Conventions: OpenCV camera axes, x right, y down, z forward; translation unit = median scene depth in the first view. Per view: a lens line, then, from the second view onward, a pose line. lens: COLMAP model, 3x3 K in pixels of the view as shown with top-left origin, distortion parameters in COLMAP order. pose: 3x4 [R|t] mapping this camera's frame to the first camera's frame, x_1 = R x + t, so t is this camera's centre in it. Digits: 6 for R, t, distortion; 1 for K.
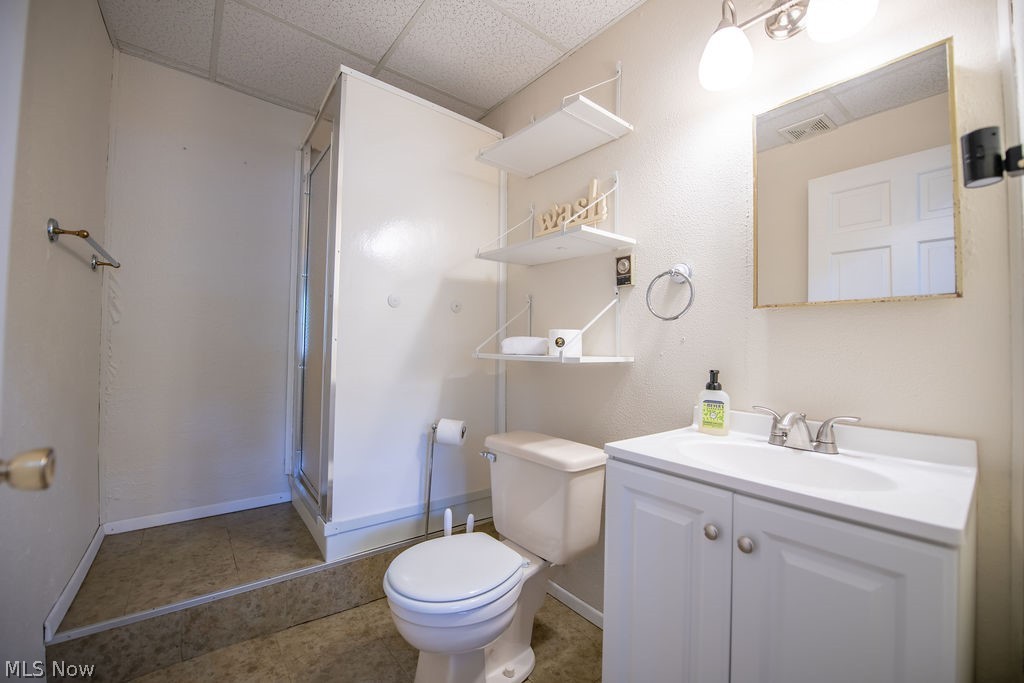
lens RADIAL K [[407.1, 0, 512.2], [0, 407.1, 339.4], [0, 0, 1]] dist [-0.015001, -0.003085]
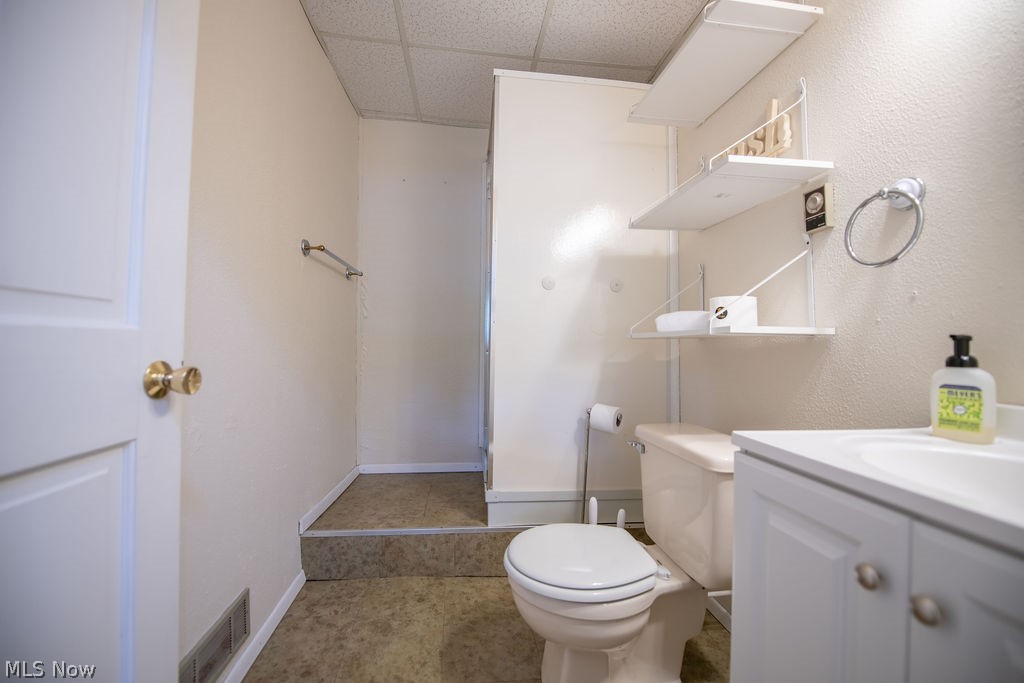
lens RADIAL K [[407.1, 0, 508.2], [0, 407.1, 337.1], [0, 0, 1]] dist [-0.015001, -0.003085]
pose [[0.848420, -0.018087, -0.529015, 0.182348], [0.013133, 0.999828, -0.013123, 0.059556], [0.529161, 0.004186, 0.848511, 0.103562]]
